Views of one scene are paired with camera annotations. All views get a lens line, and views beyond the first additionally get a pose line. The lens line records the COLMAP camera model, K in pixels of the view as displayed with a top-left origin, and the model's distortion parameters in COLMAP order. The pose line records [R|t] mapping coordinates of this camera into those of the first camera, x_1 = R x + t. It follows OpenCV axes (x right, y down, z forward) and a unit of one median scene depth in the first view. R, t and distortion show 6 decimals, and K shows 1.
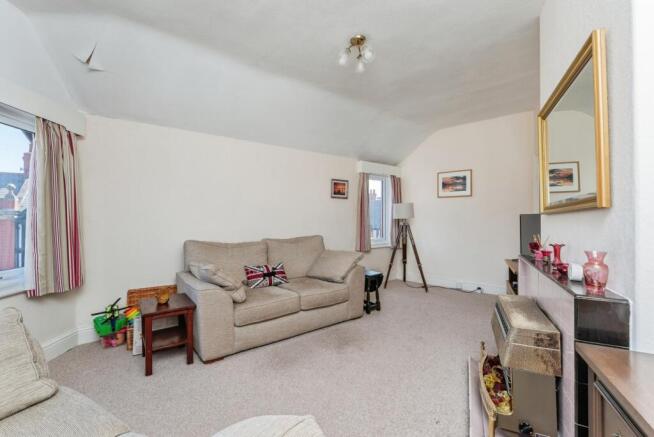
lens RADIAL K [[280.3, 0, 325.7], [0, 280.3, 218.8], [0, 0, 1]] dist [0.000355, 0.000004]
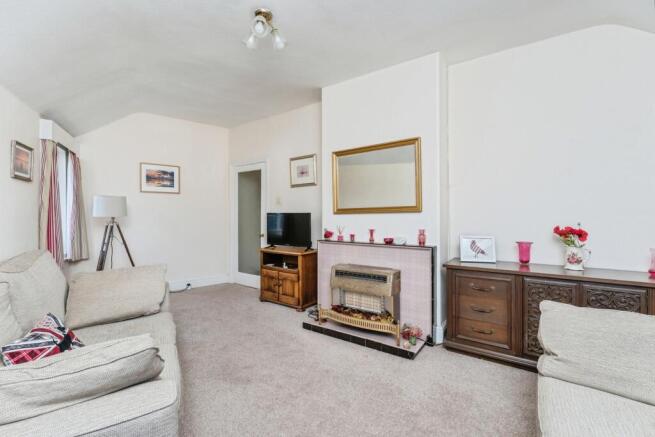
lens RADIAL K [[284.8, 0, 327.5], [0, 284.8, 220.2], [0, 0, 1]] dist [-0.000254, -0.000041]
pose [[0.148826, -0.017830, 0.988703, -0.386009], [0.002339, 0.999841, 0.017679, -0.004348], [-0.988861, -0.000319, 0.148844, 0.333816]]
